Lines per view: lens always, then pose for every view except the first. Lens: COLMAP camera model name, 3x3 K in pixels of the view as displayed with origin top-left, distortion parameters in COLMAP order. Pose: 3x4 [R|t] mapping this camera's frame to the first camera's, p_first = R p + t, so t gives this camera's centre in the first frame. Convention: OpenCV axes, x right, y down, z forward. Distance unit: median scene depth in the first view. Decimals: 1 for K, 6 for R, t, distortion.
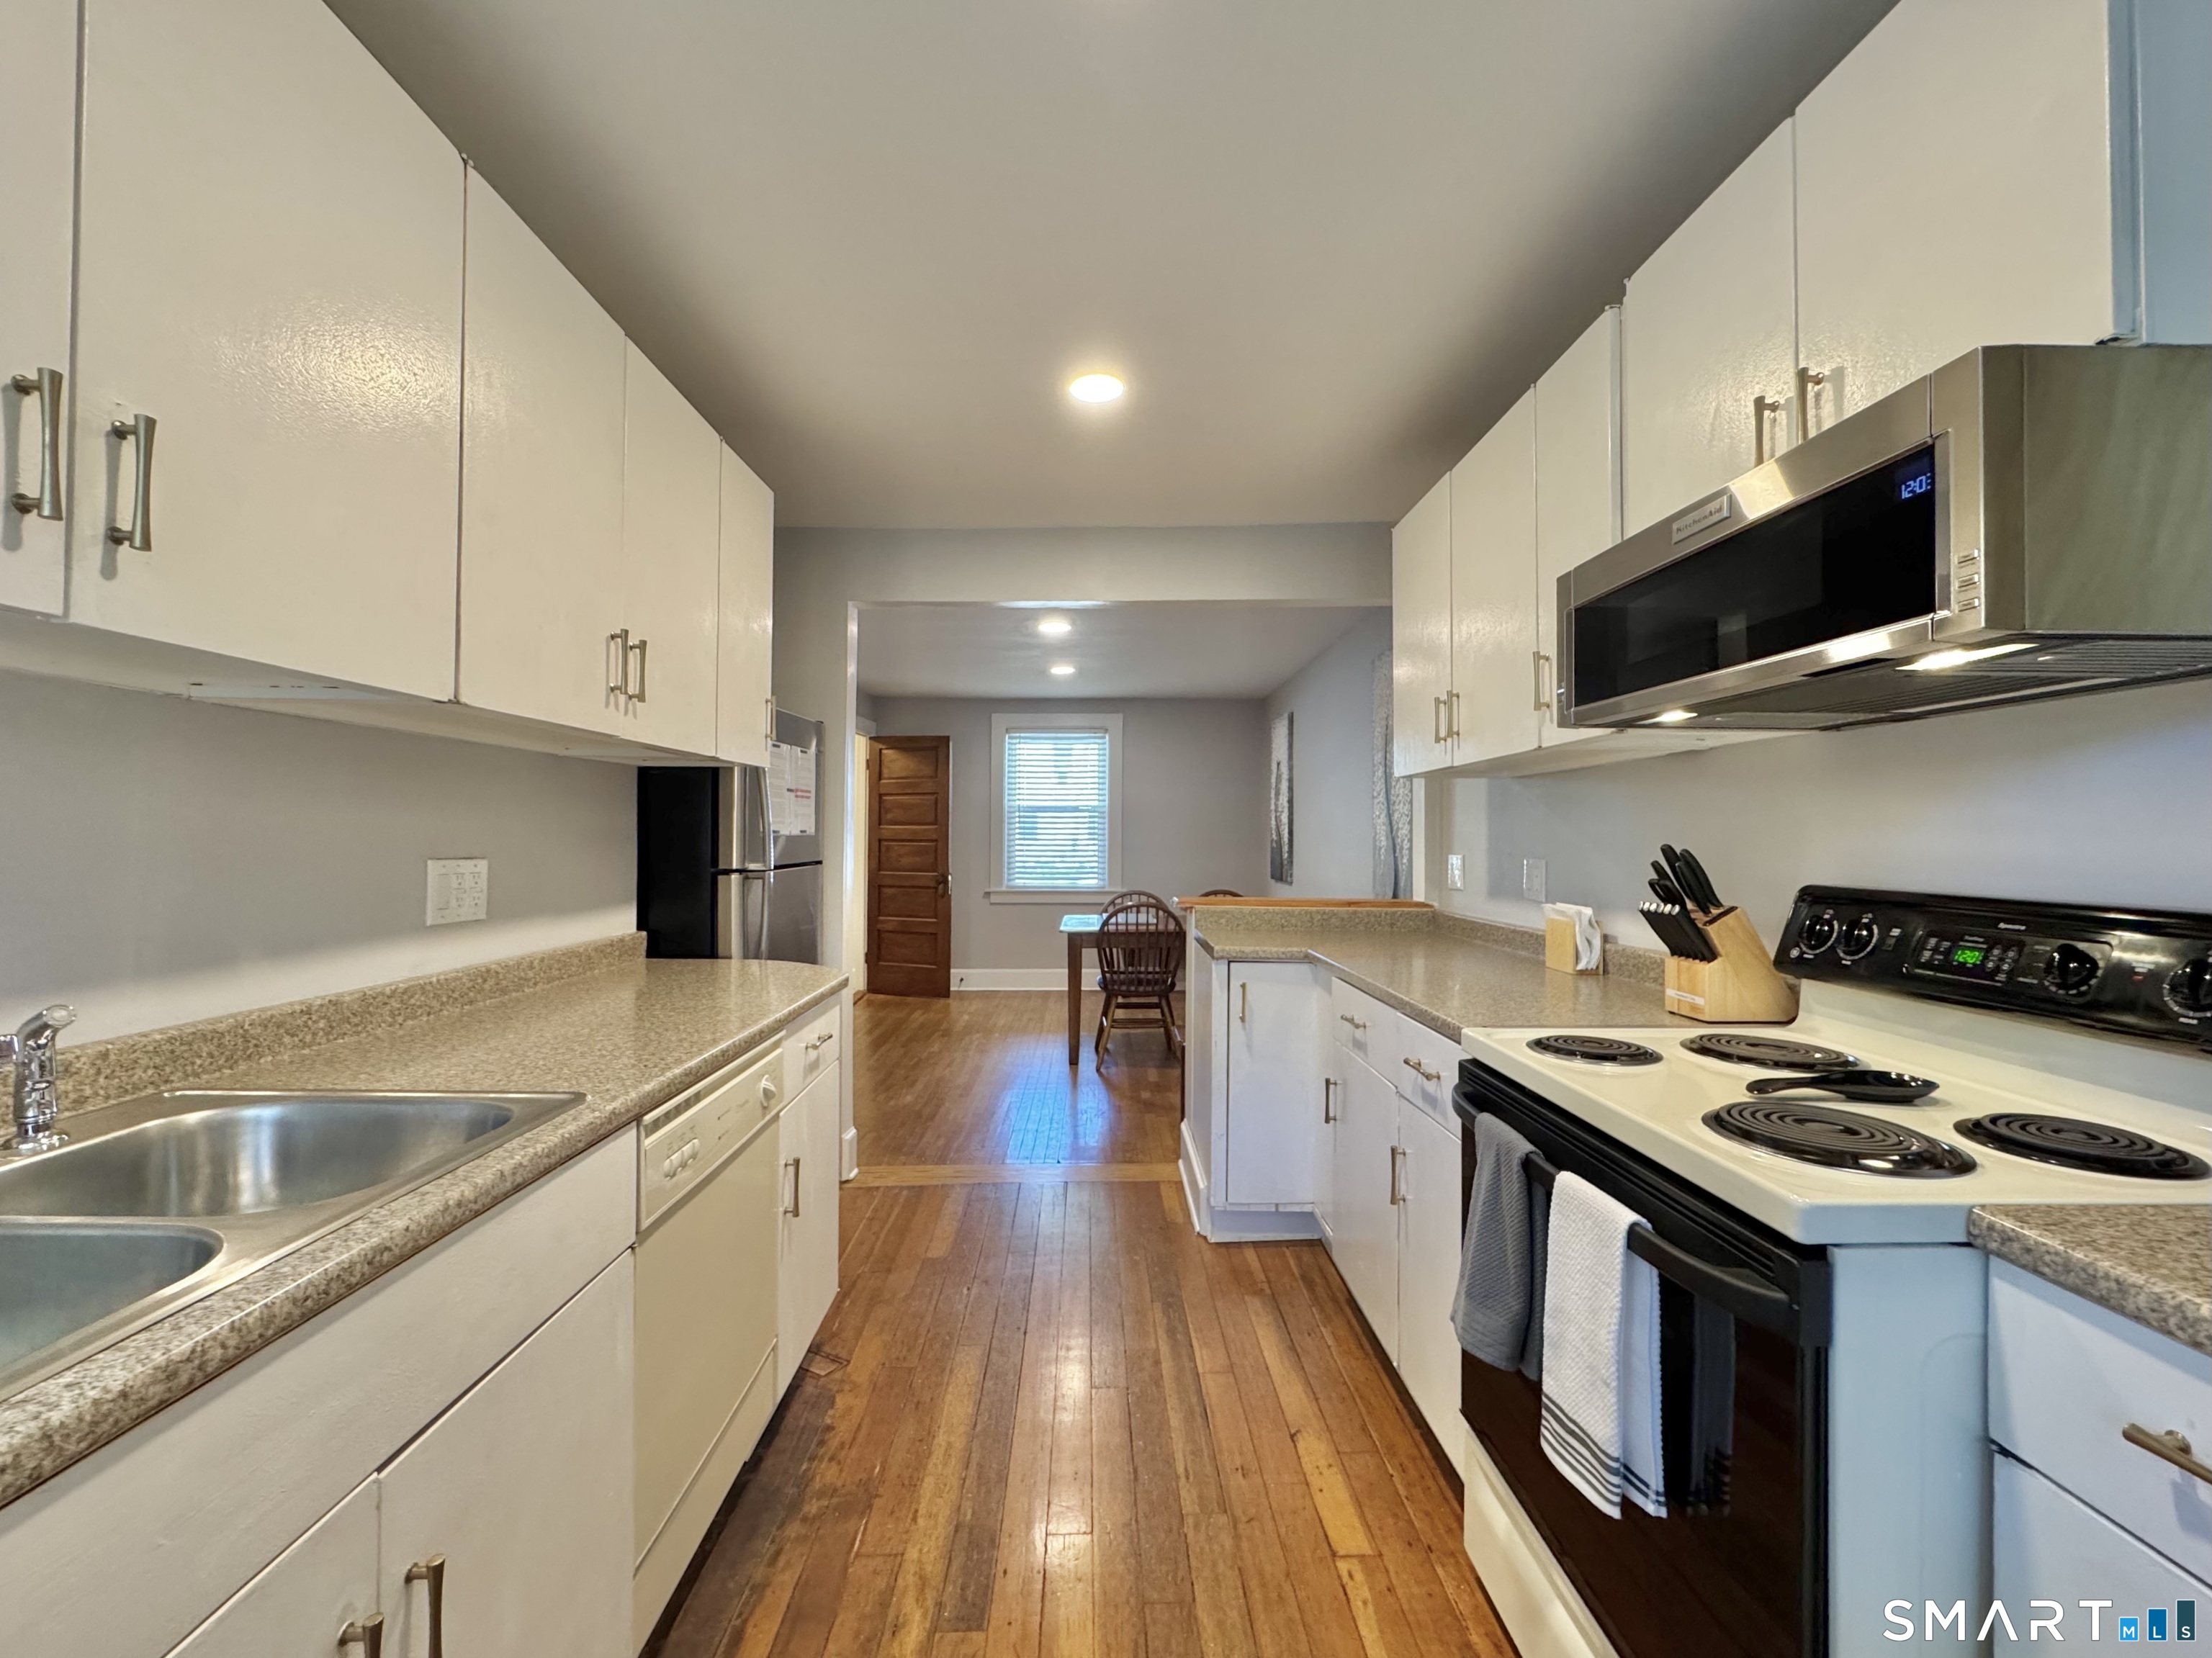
lens RADIAL K [[891.6, 0, 1109.1], [0, 891.6, 829.7], [0, 0, 1]] dist [-0.006158, 0.000629]
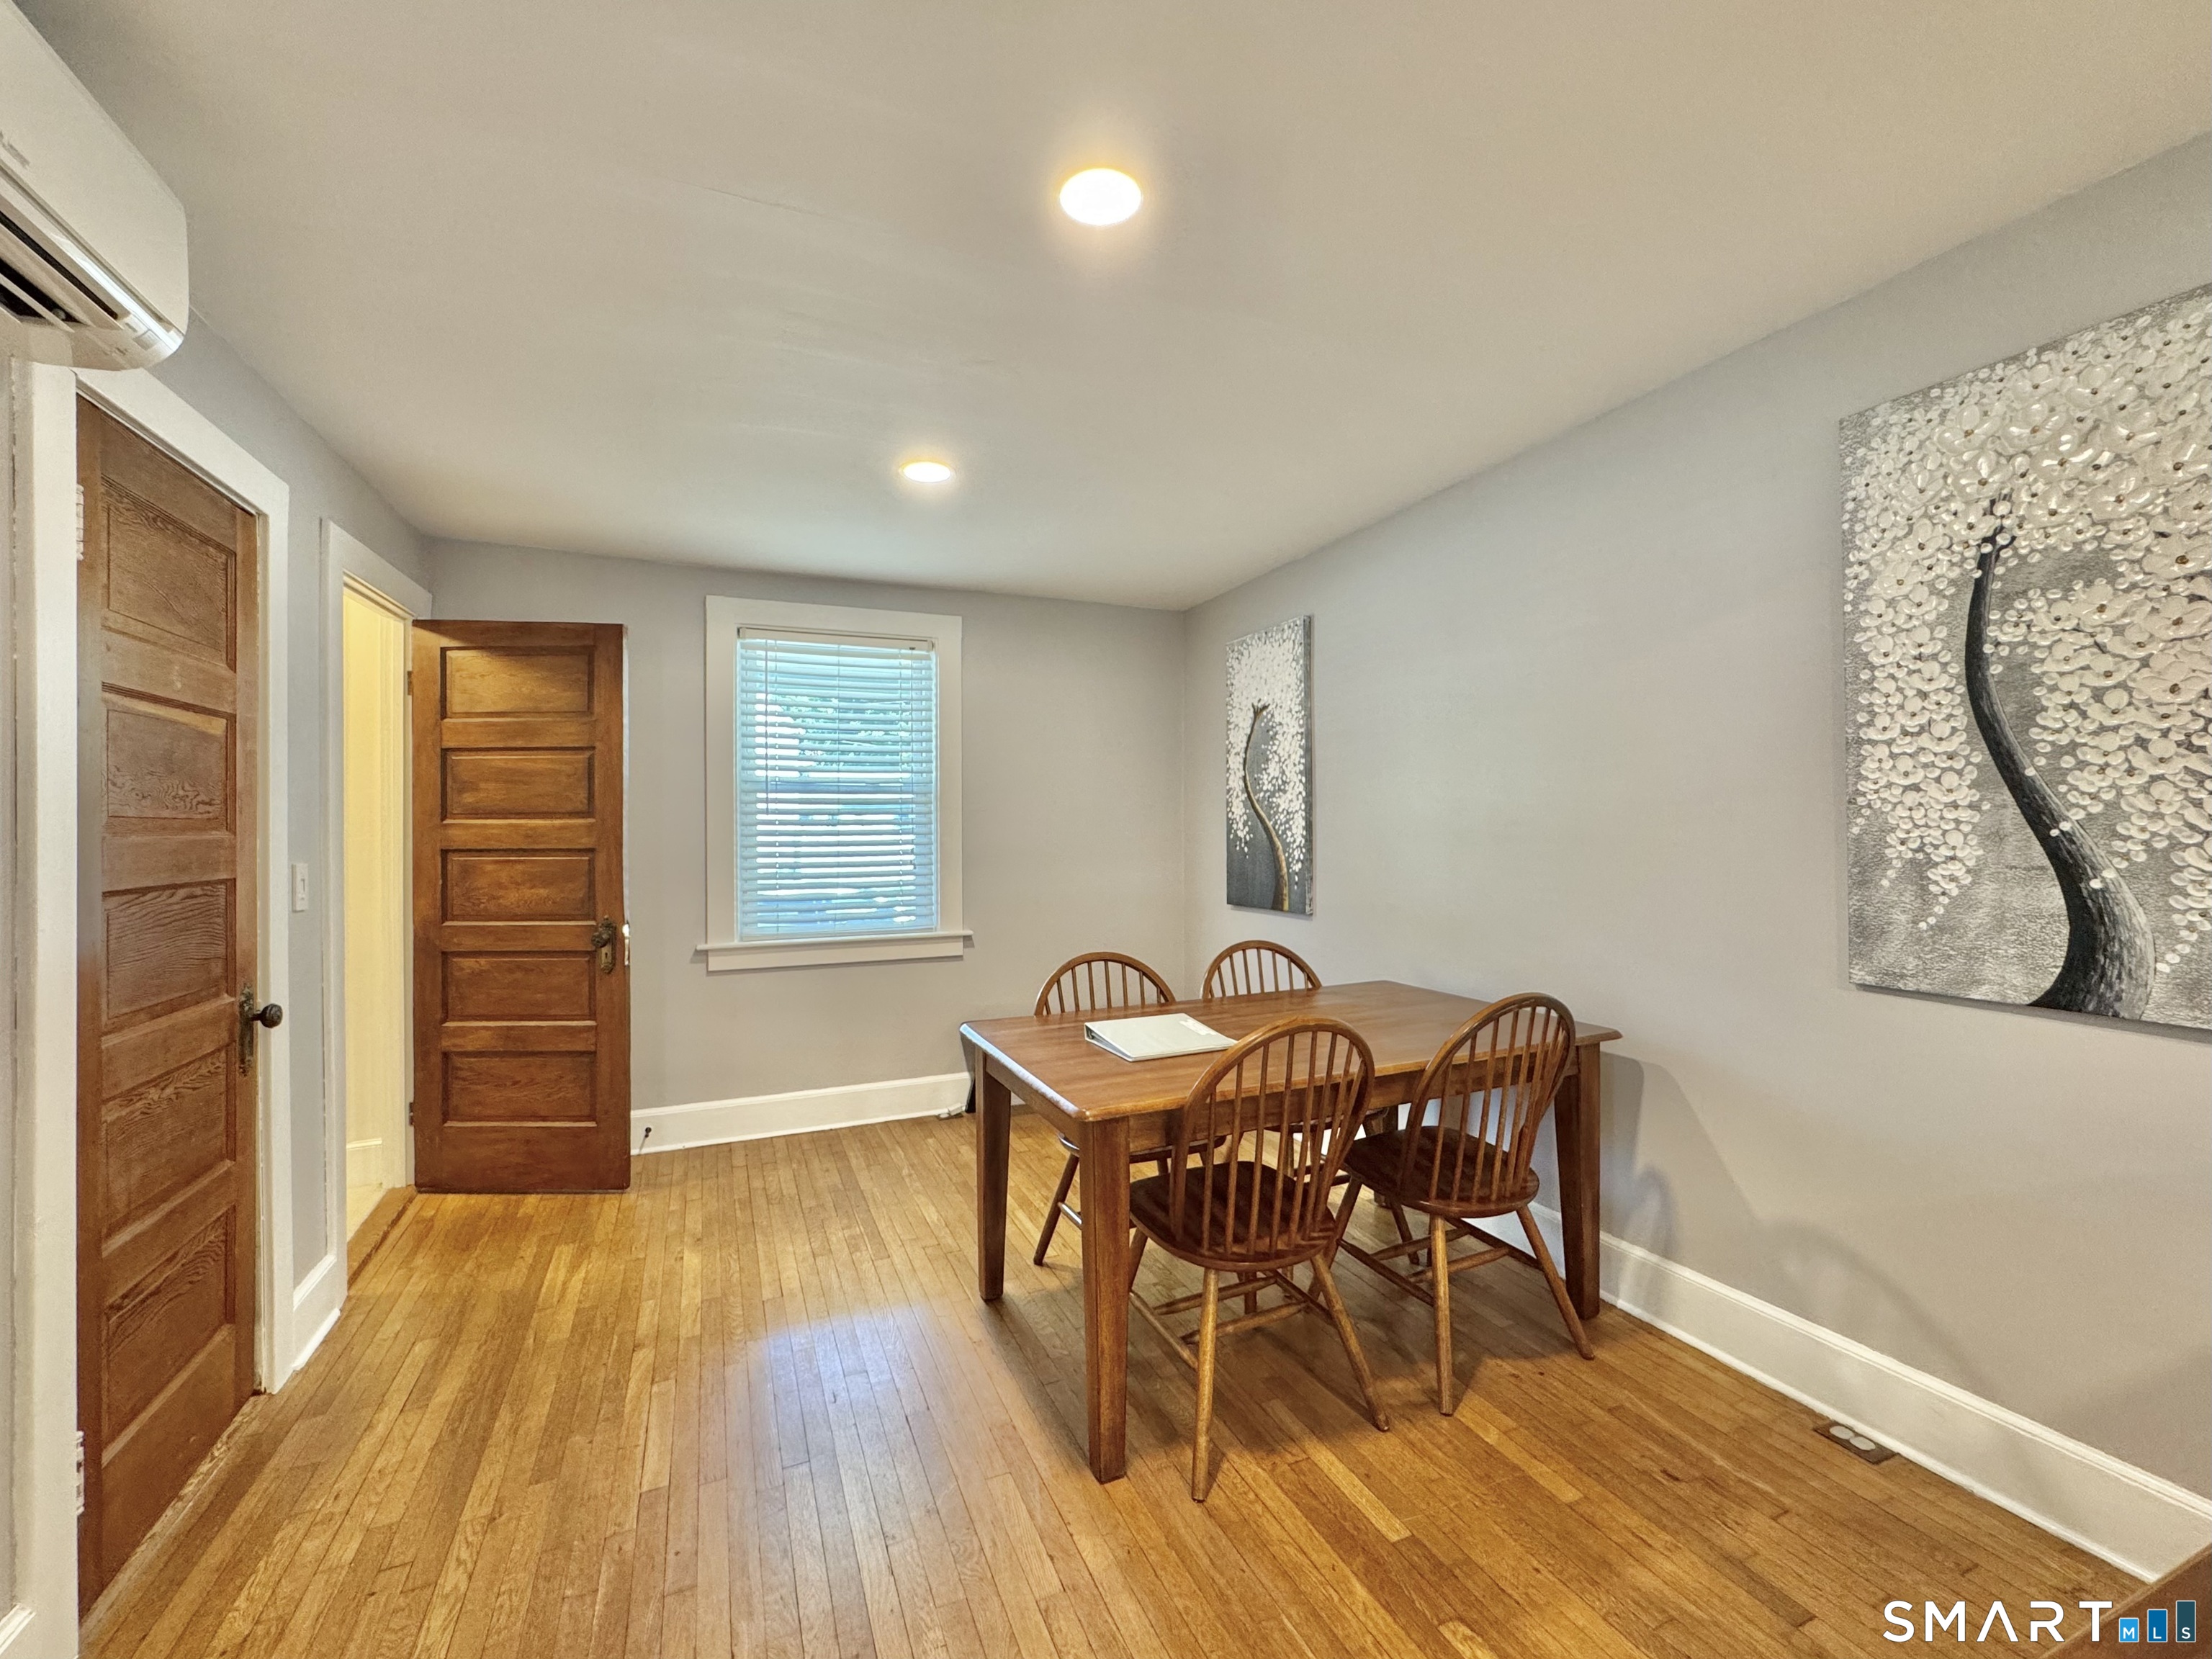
lens RADIAL K [[891.7, 0, 1094.2], [0, 891.7, 830.0], [0, 0, 1]] dist [-0.006158, 0.000629]
pose [[0.926353, -0.010406, 0.376512, -0.620890], [0.005894, 0.999896, 0.013132, -0.015176], [-0.376609, -0.009945, 0.926319, 2.340759]]
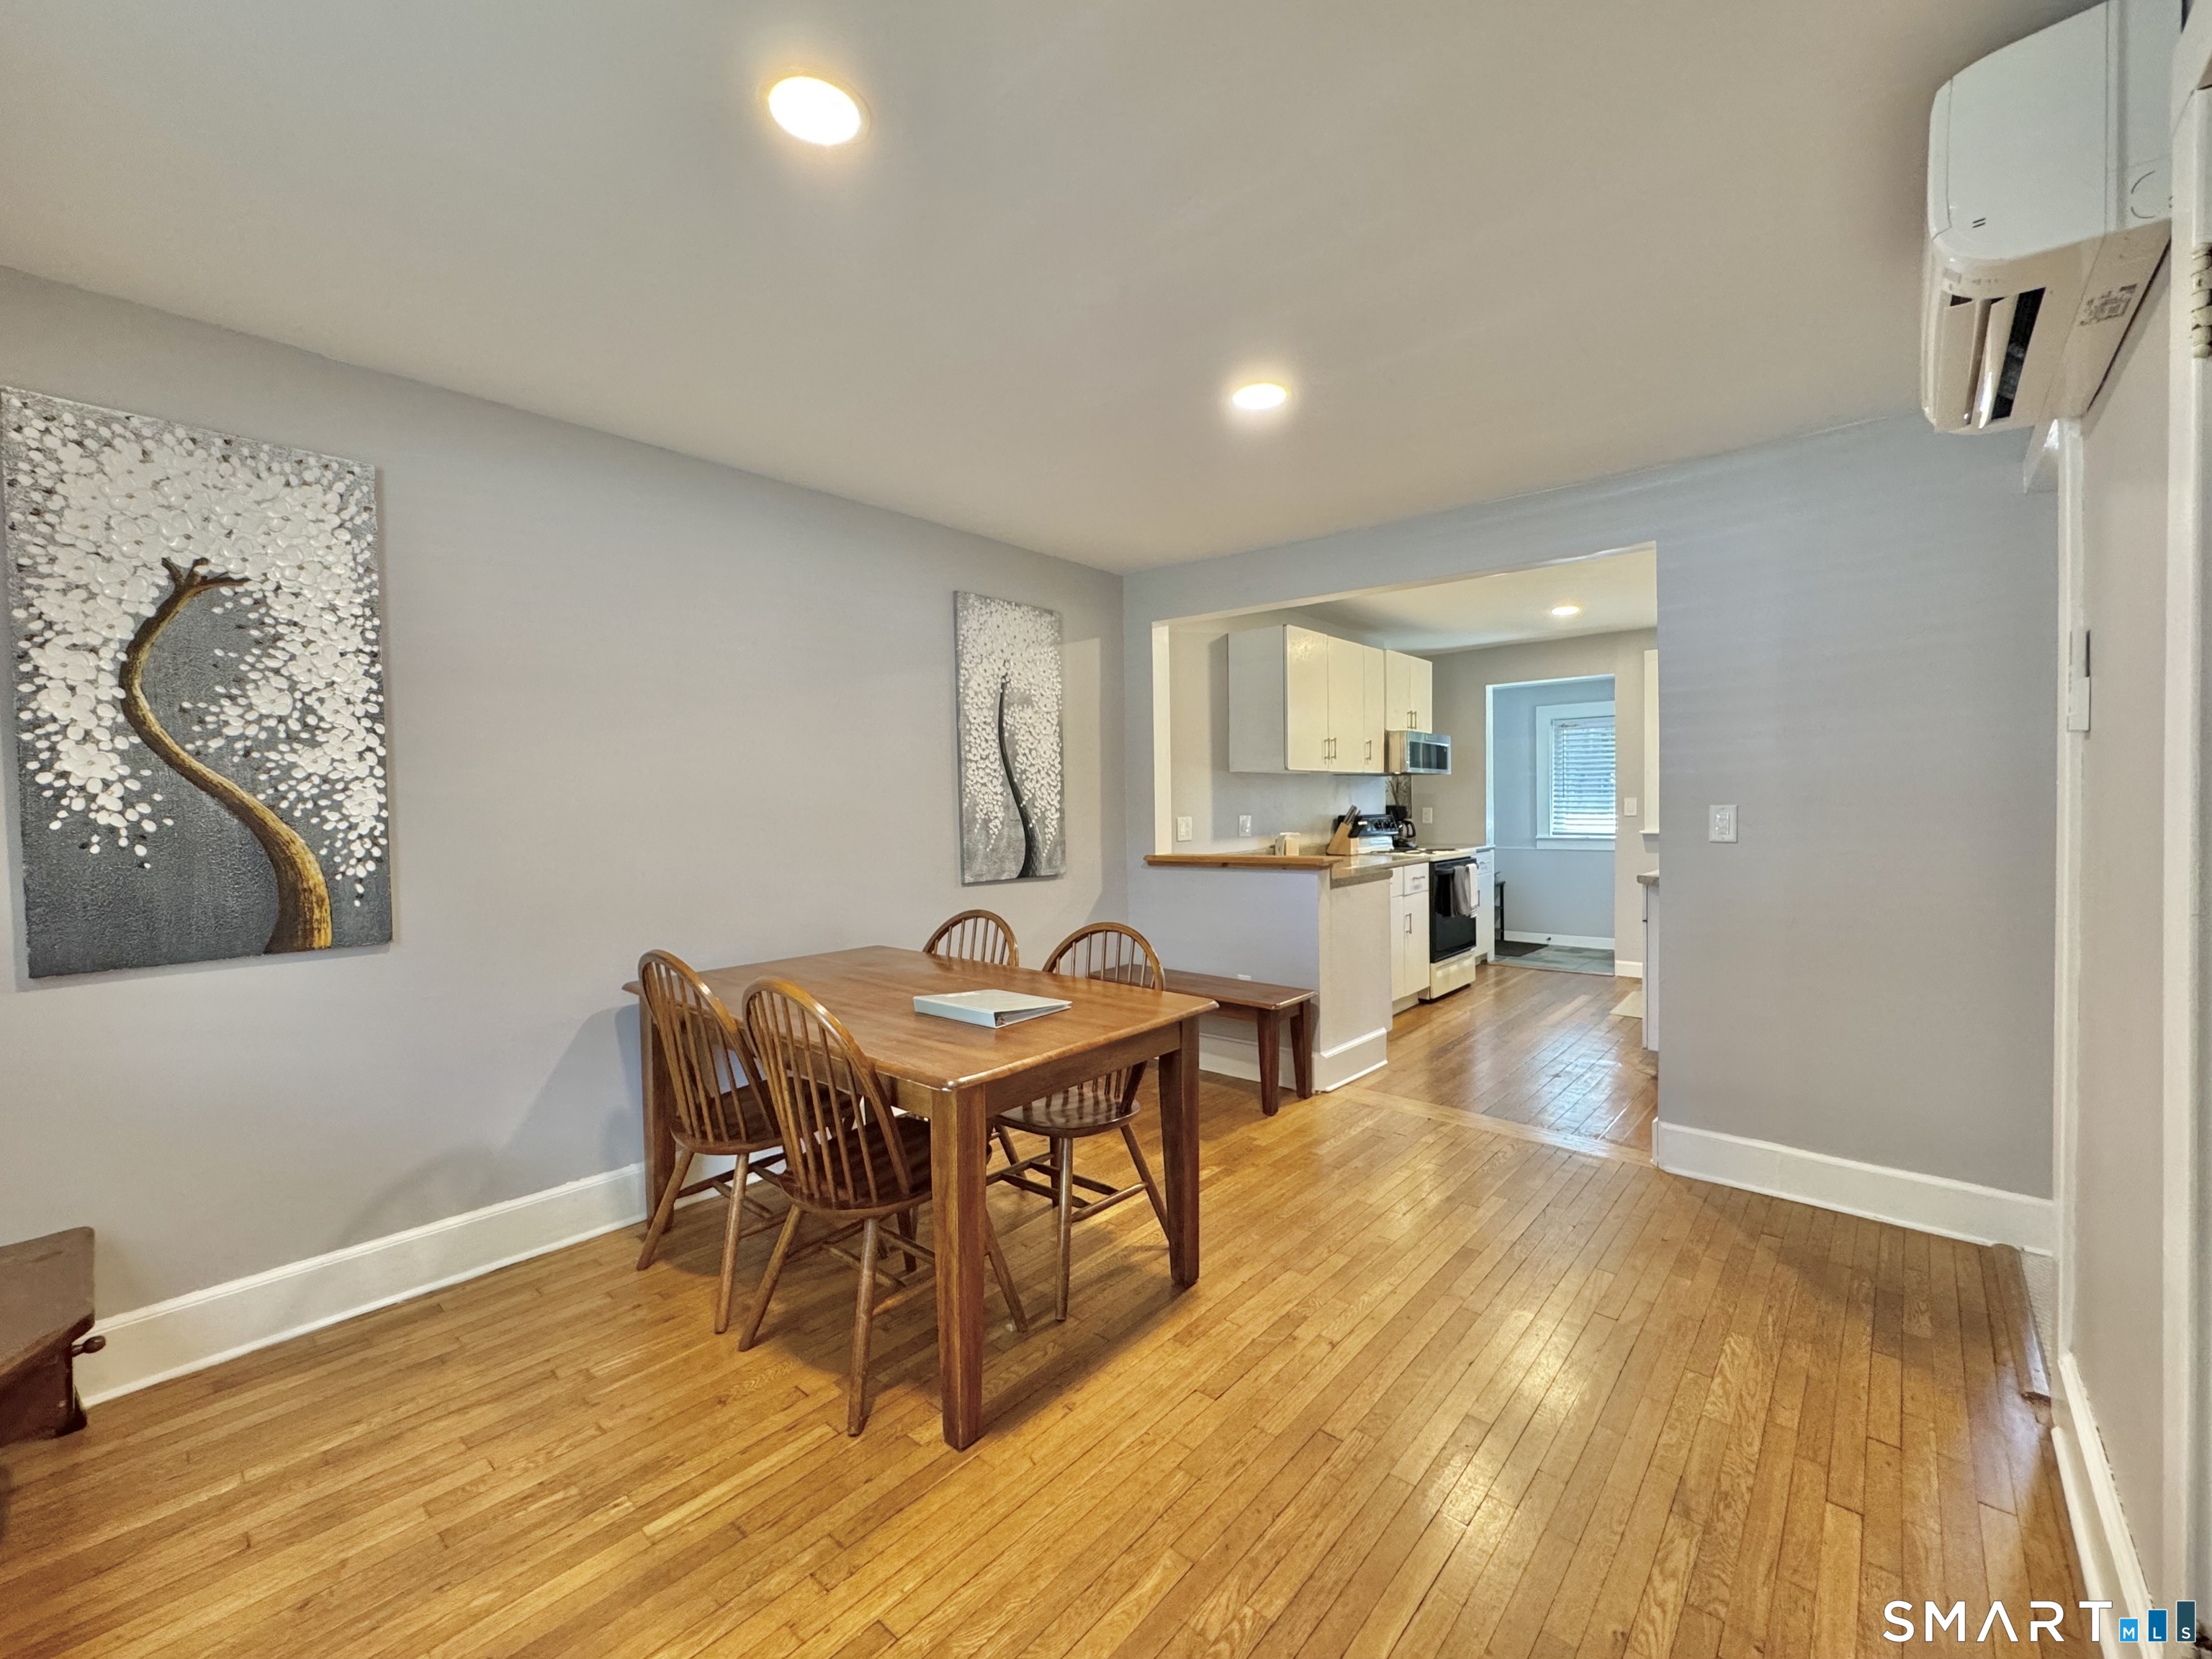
lens RADIAL K [[891.7, 0, 1100.7], [0, 891.7, 821.0], [0, 0, 1]] dist [-0.006158, 0.000629]
pose [[-0.729174, -0.005415, 0.684307, -1.131868], [0.002760, 0.999937, 0.010853, 0.028850], [-0.684323, 0.009803, -0.729113, 4.743933]]
